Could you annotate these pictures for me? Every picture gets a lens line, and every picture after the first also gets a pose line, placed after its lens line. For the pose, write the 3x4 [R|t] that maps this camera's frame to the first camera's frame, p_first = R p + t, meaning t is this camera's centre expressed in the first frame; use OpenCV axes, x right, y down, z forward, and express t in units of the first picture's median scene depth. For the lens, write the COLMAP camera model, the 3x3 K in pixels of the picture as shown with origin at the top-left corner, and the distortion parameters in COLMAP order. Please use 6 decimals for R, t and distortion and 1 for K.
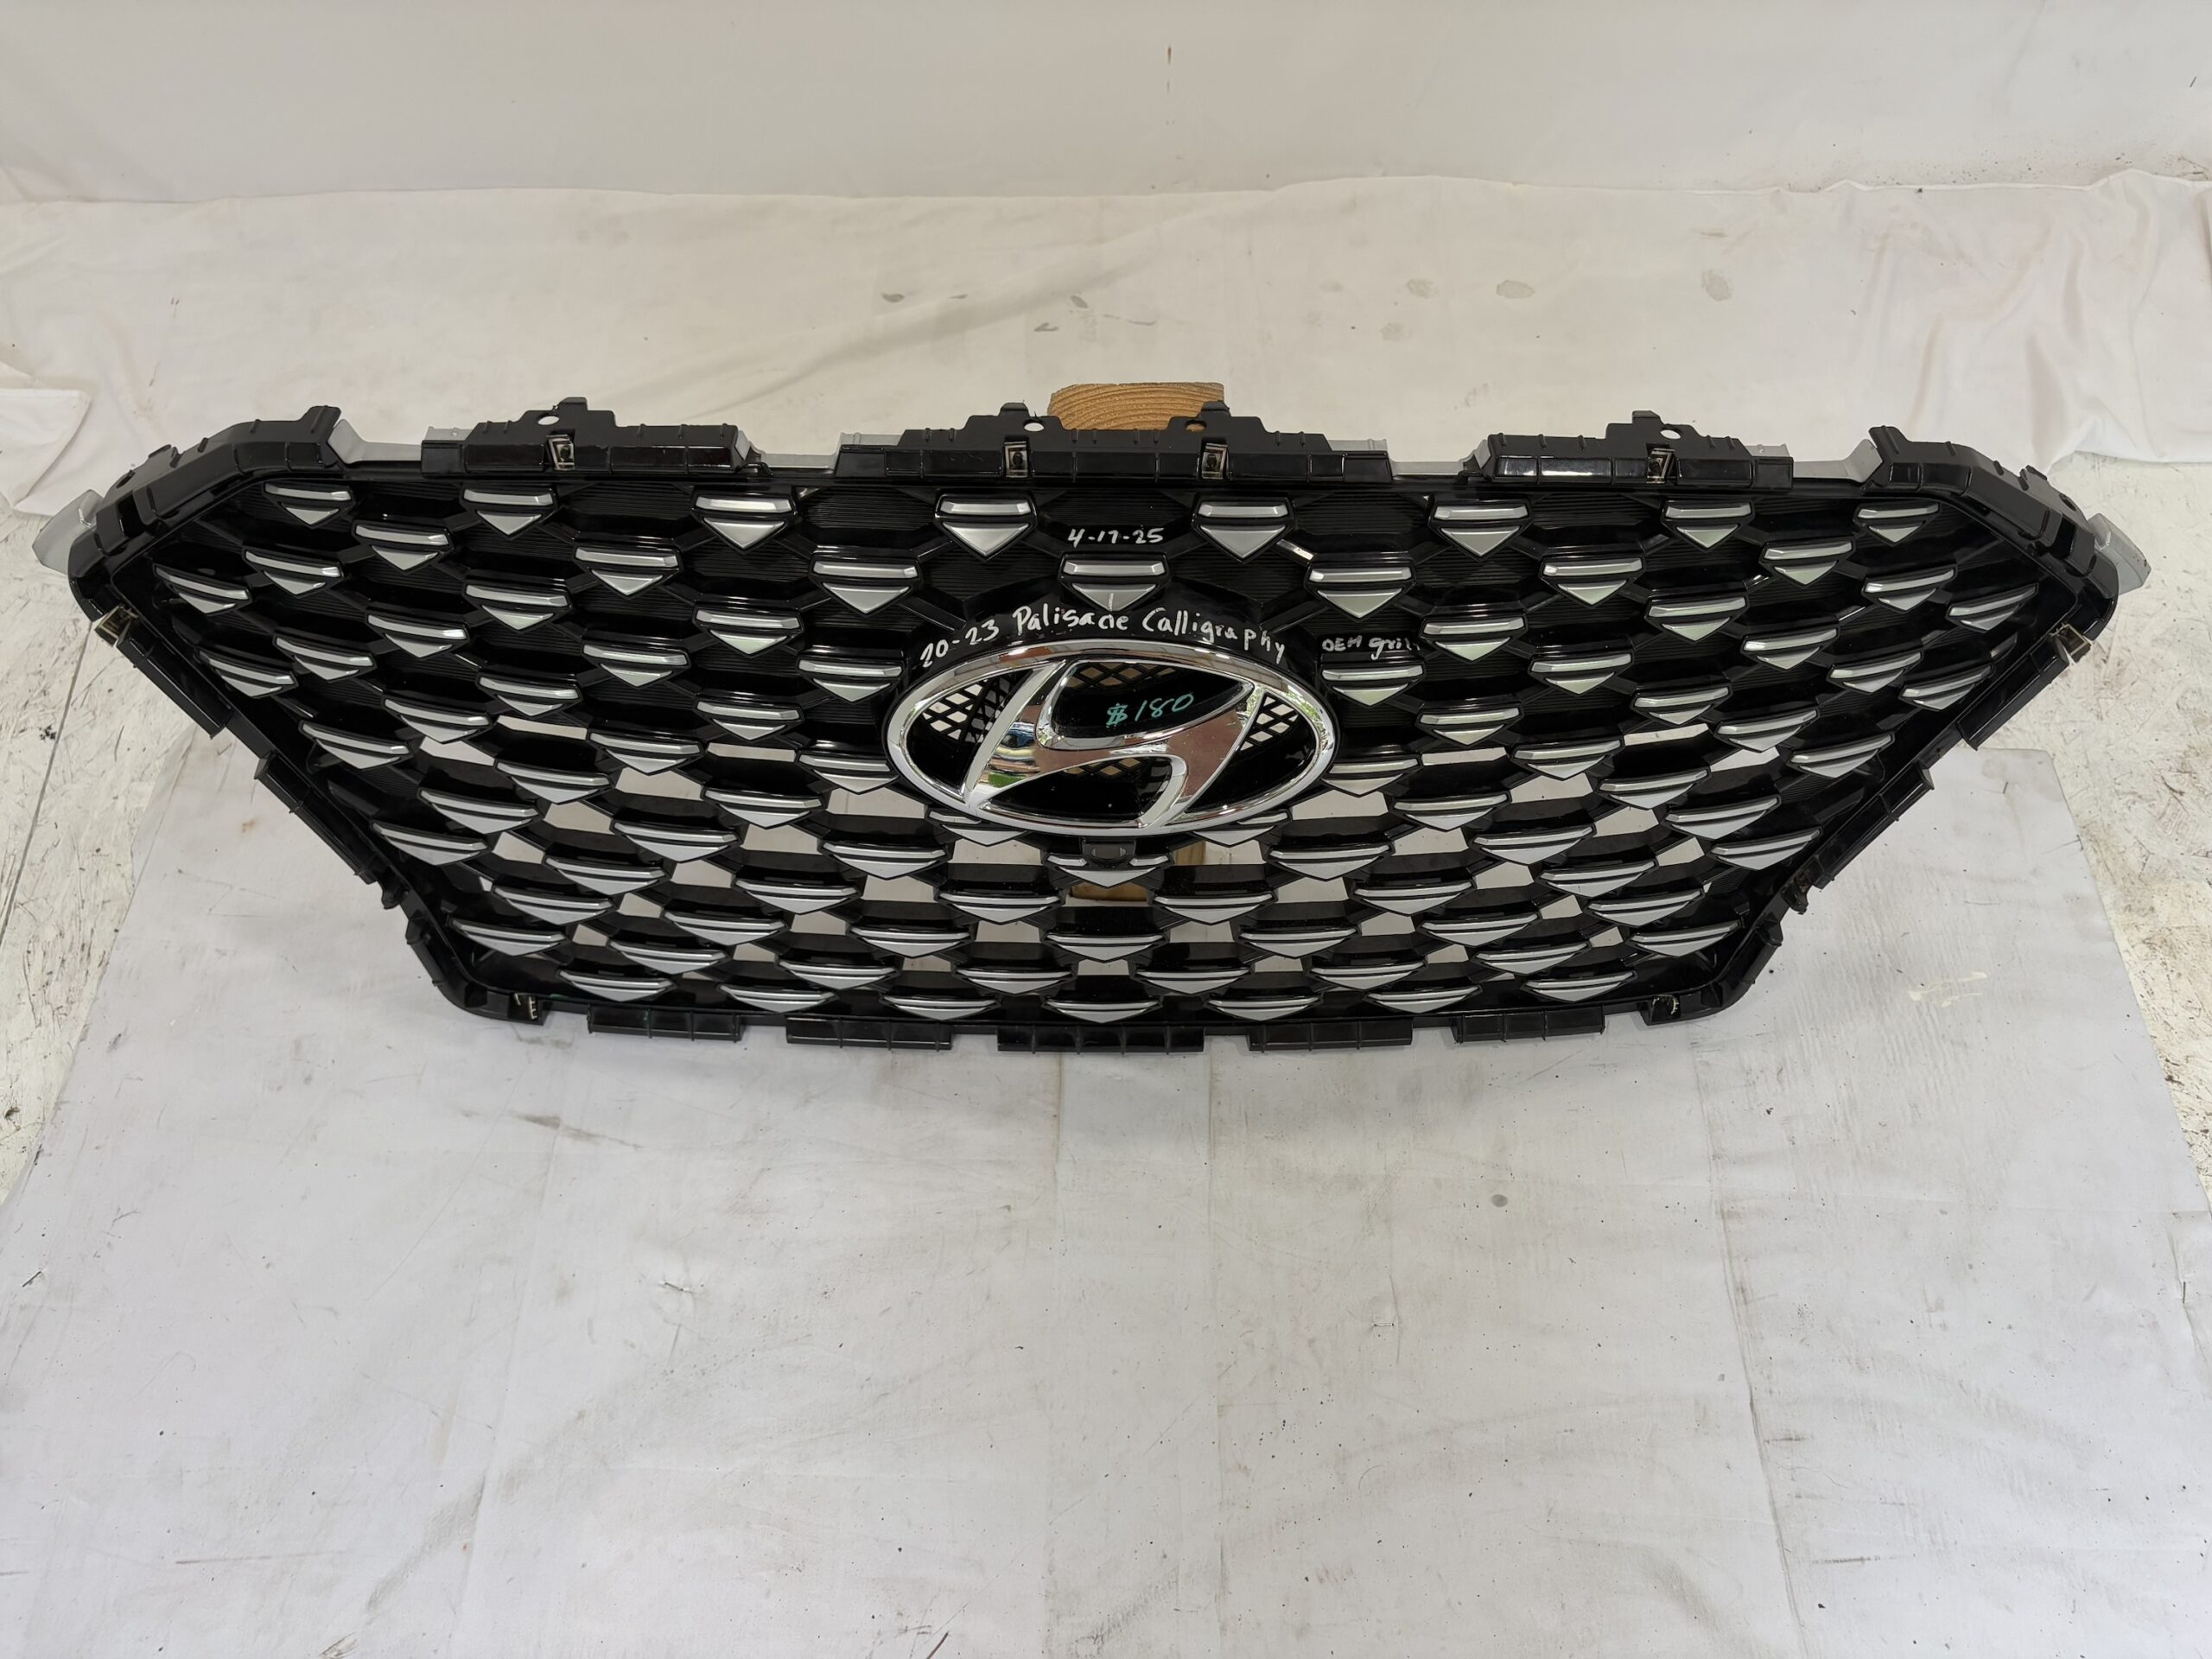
lens RADIAL K [[1687.8, 0, 1107.8], [0, 1687.8, 832.0], [0, 0, 1]] dist [0.015938, -0.008178]
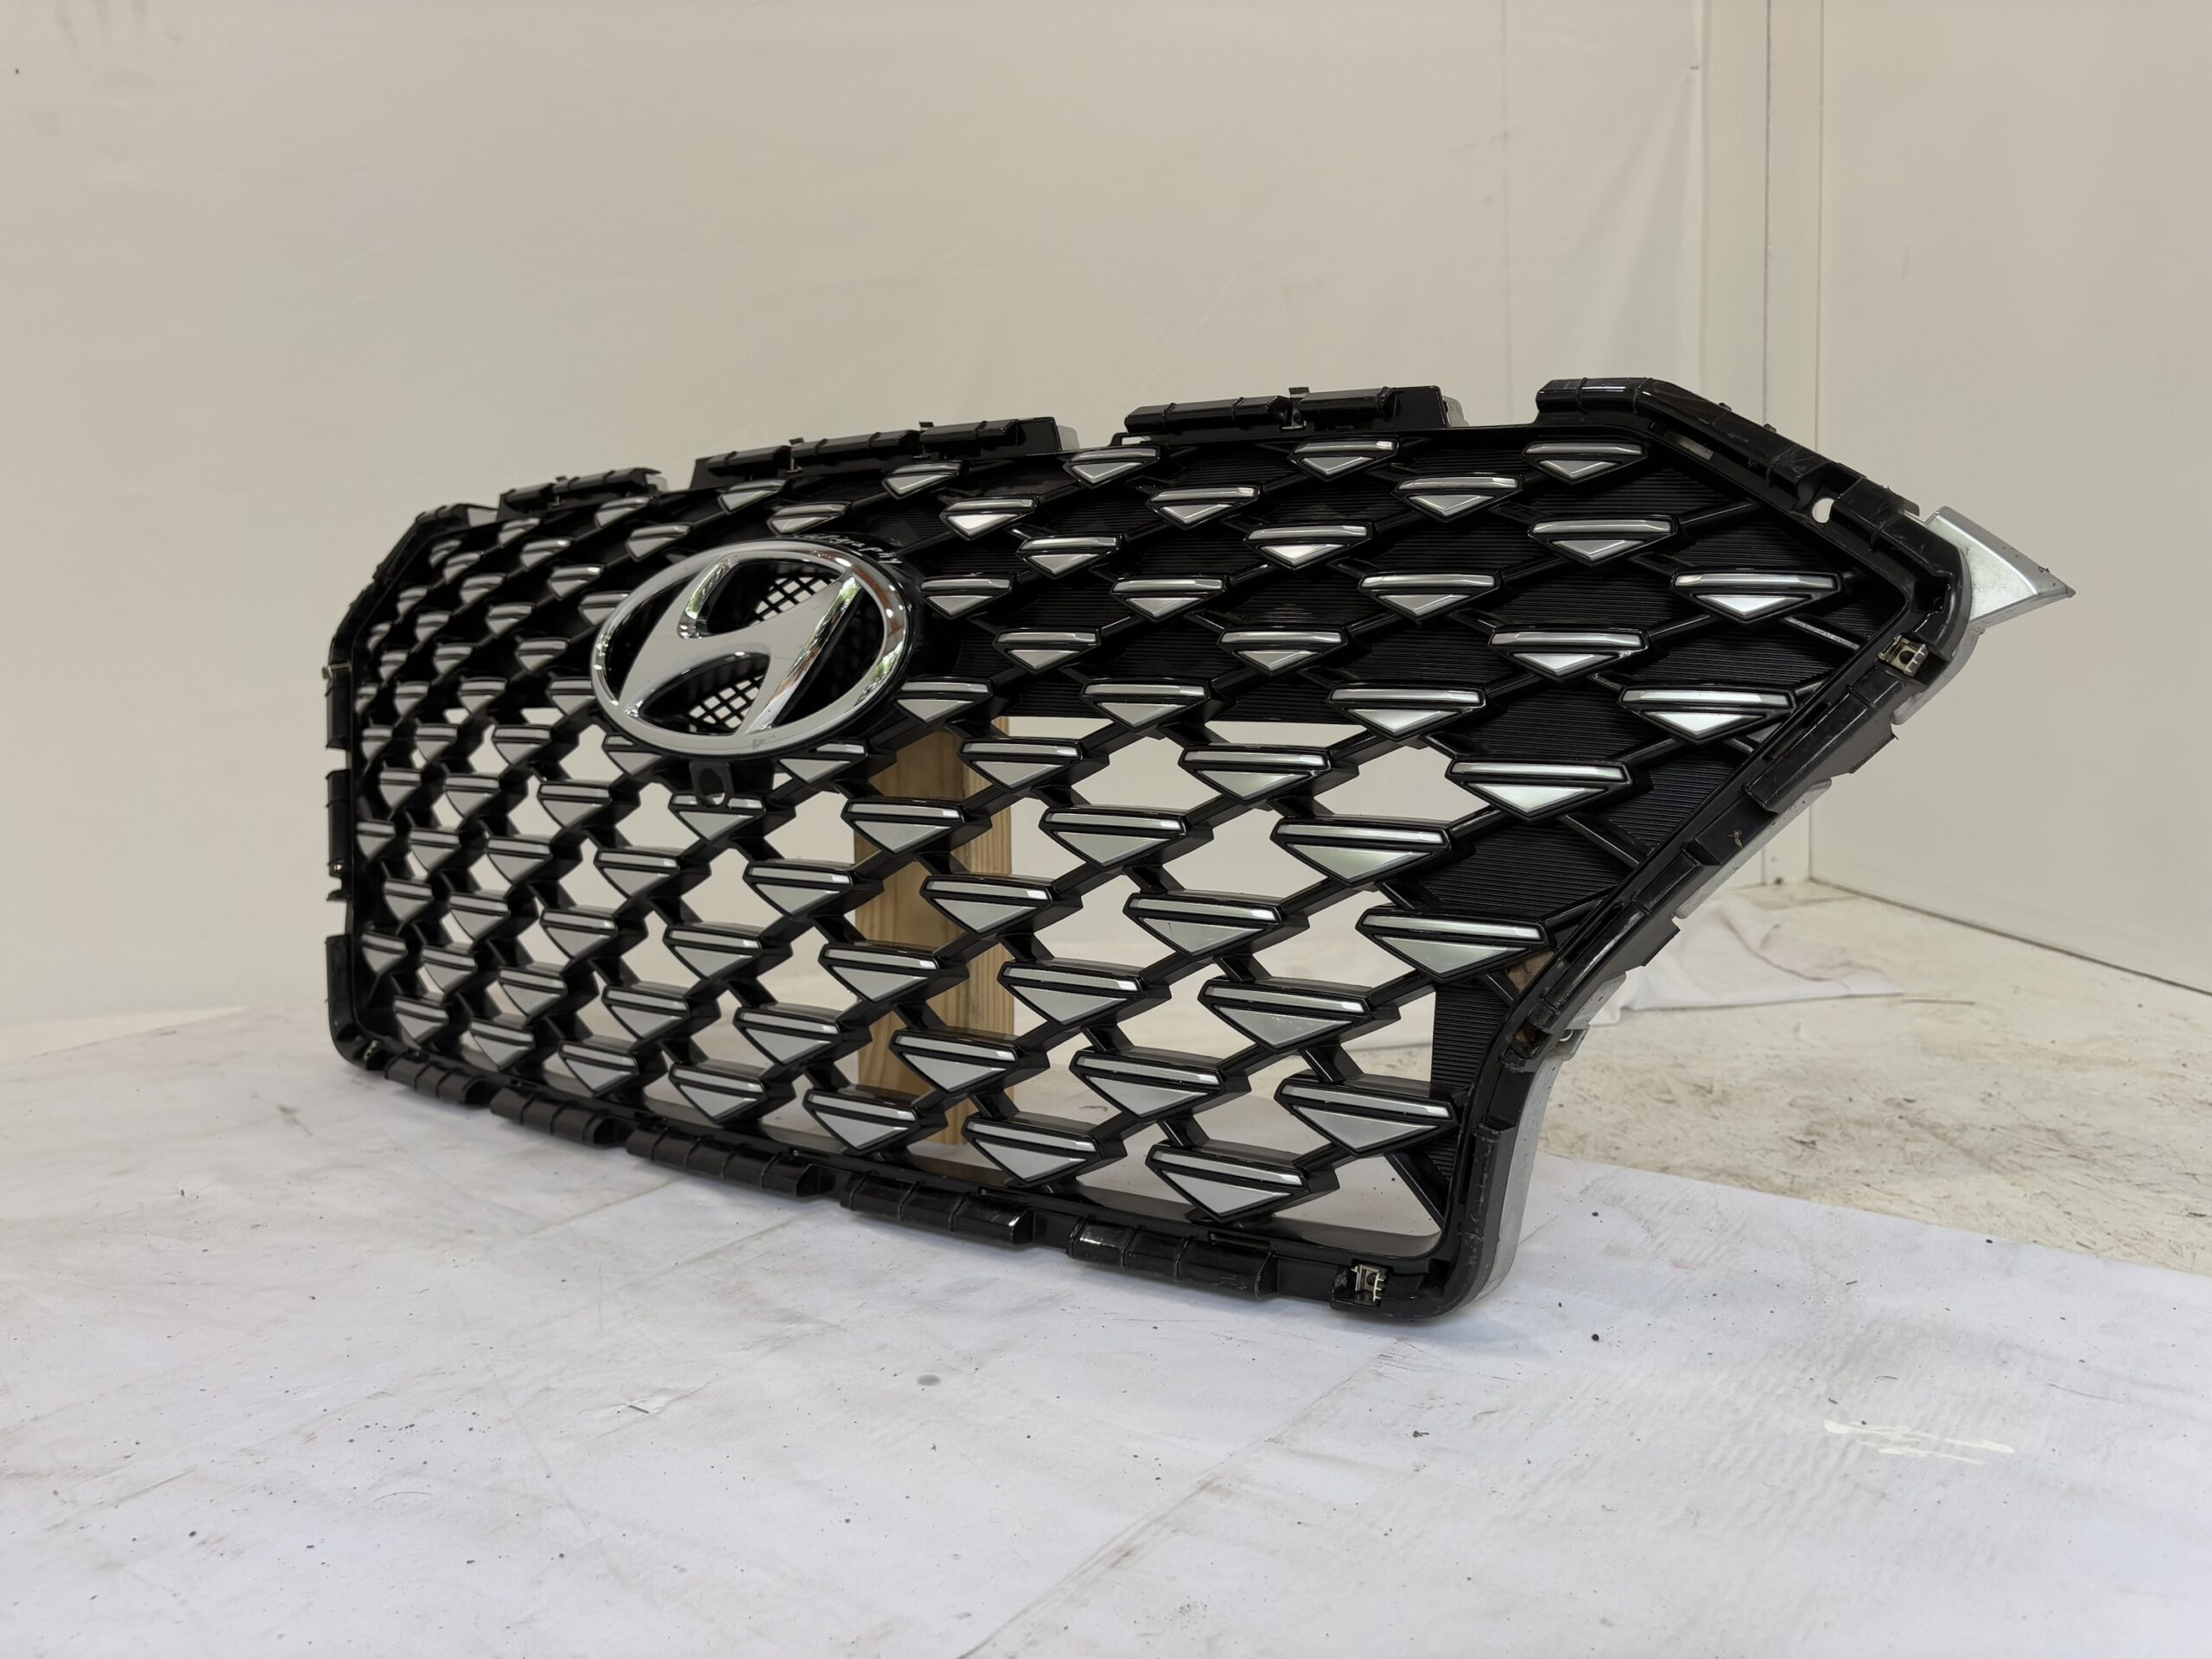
lens RADIAL K [[1687.8, 0, 1105.0], [0, 1687.8, 842.4], [0, 0, 1]] dist [0.015938, -0.008178]
pose [[0.789455, 0.033251, -0.612908, 0.737604], [-0.475389, 0.664779, -0.576259, 0.463321], [0.388287, 0.746300, 0.540620, 0.593694]]
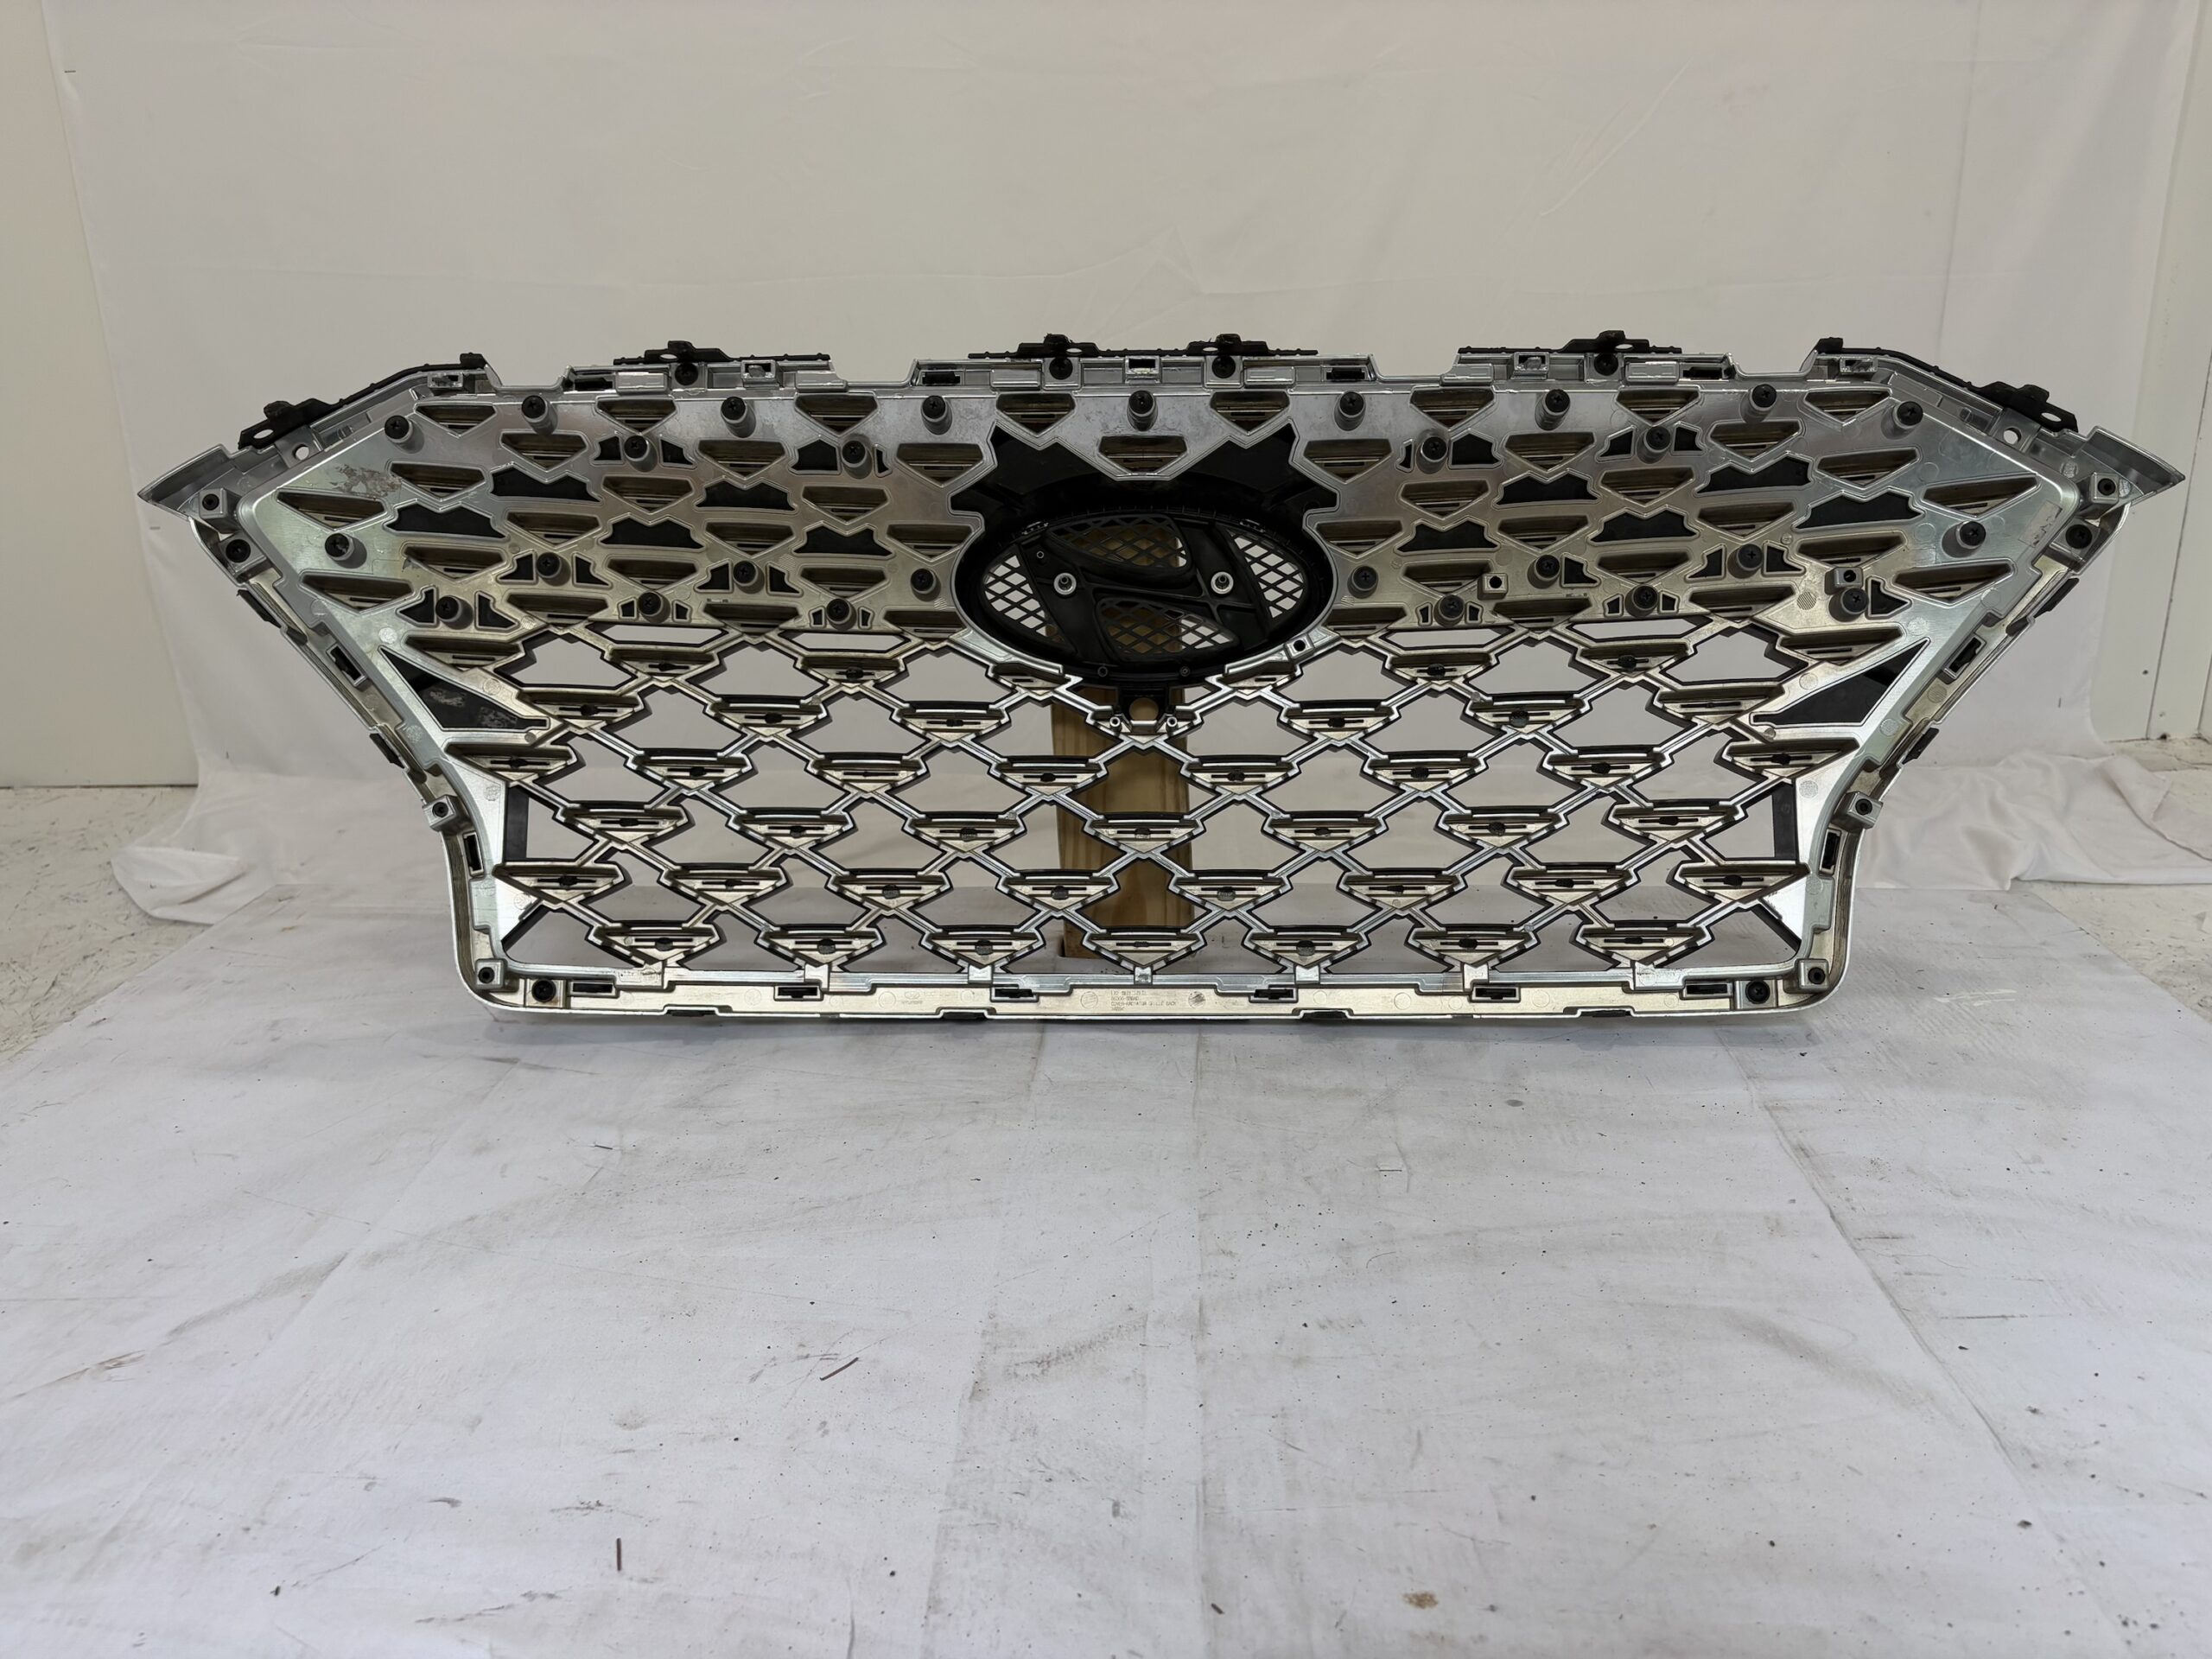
lens RADIAL K [[1687.8, 0, 1110.9], [0, 1687.8, 842.3], [0, 0, 1]] dist [0.015938, -0.008178]
pose [[0.998570, -0.024818, -0.047351, 0.067790], [-0.010576, 0.776510, -0.630016, 0.760783], [0.052404, 0.629616, 0.775137, 0.217958]]
